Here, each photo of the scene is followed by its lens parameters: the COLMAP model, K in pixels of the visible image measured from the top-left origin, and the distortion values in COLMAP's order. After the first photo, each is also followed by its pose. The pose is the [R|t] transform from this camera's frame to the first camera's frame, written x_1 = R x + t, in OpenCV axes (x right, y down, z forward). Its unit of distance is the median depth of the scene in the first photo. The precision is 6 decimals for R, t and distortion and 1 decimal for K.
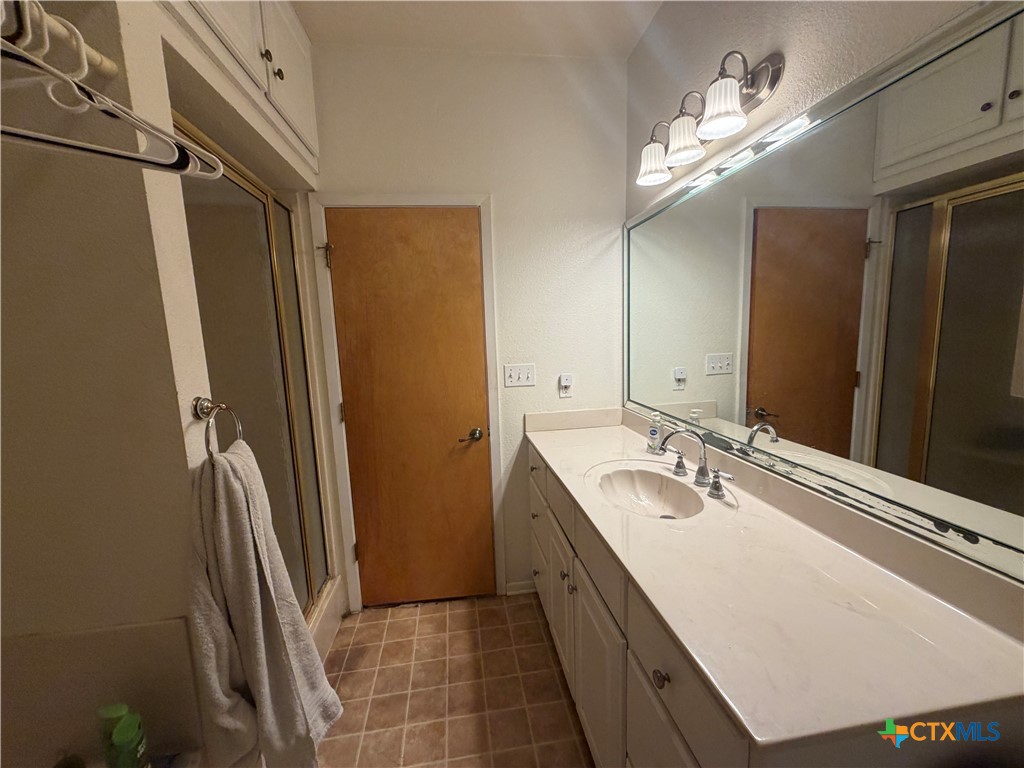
lens RADIAL K [[405.5, 0, 510.2], [0, 405.5, 385.0], [0, 0, 1]] dist [-0.002027, -0.000123]
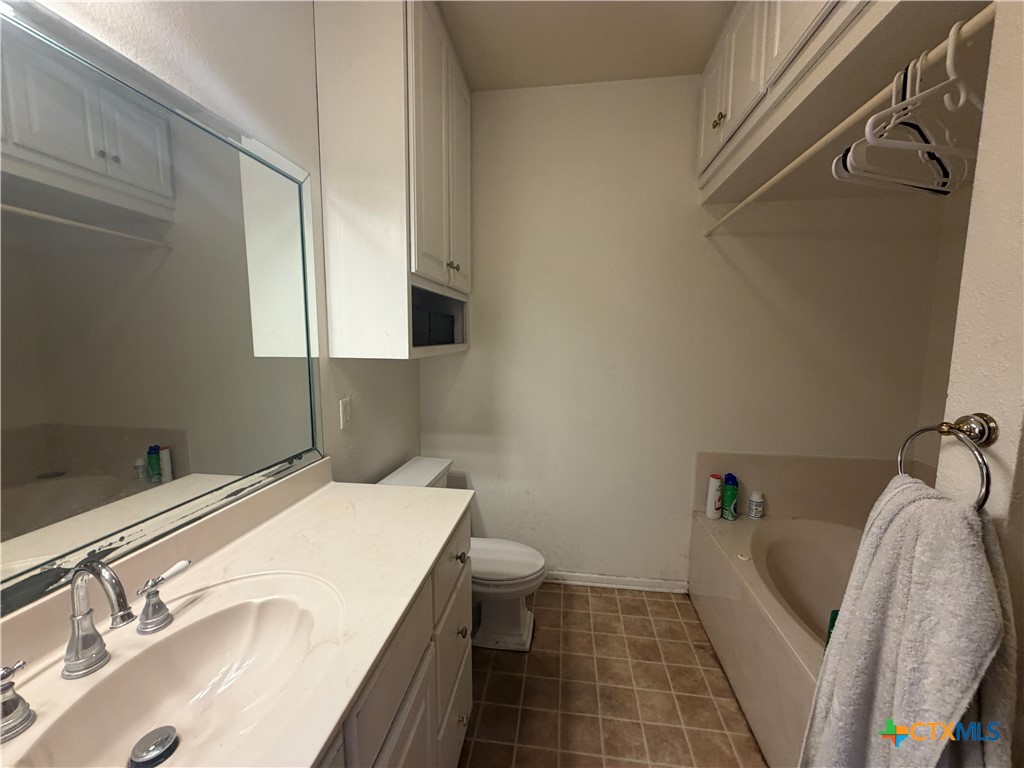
lens RADIAL K [[405.5, 0, 510.2], [0, 405.5, 385.0], [0, 0, 1]] dist [-0.002027, -0.000123]
pose [[-0.960101, 0.009383, 0.279495, -0.223524], [0.077285, 0.969415, 0.232940, -0.219779], [-0.268761, 0.245247, -0.931462, 1.752452]]
